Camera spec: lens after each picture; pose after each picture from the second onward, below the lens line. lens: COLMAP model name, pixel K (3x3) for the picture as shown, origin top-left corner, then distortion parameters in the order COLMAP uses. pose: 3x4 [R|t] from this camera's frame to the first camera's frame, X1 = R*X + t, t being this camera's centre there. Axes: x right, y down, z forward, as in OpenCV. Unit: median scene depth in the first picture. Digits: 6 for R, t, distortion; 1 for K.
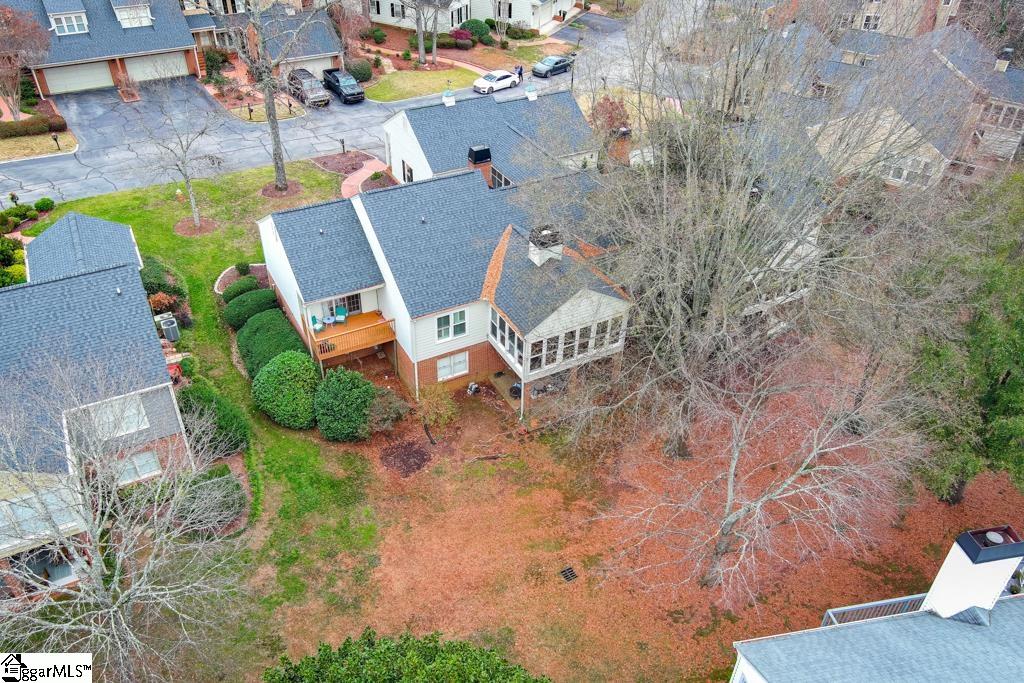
lens RADIAL K [[807.8, 0, 524.9], [0, 807.8, 343.8], [0, 0, 1]] dist [0.005328, -0.002253]
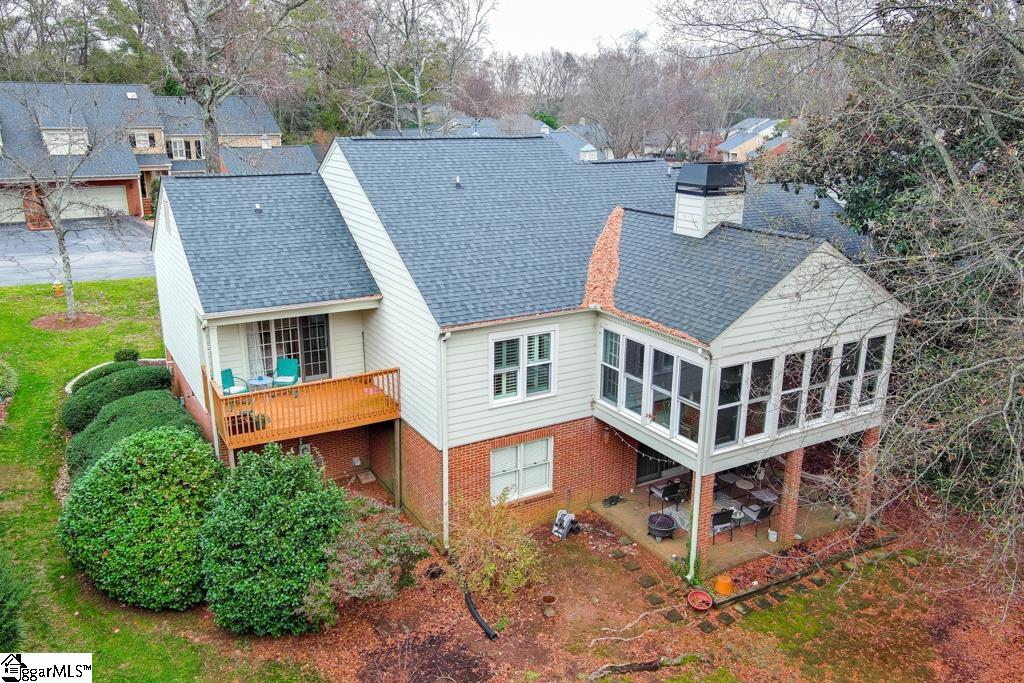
lens RADIAL K [[798.7, 0, 512.0], [0, 798.7, 341.5], [0, 0, 1]] dist [0.000865, -0.002957]
pose [[0.999427, -0.031866, 0.011436, -0.101392], [0.033846, 0.932239, -0.360257, 0.127784], [0.000819, 0.360437, 0.932783, 0.566683]]
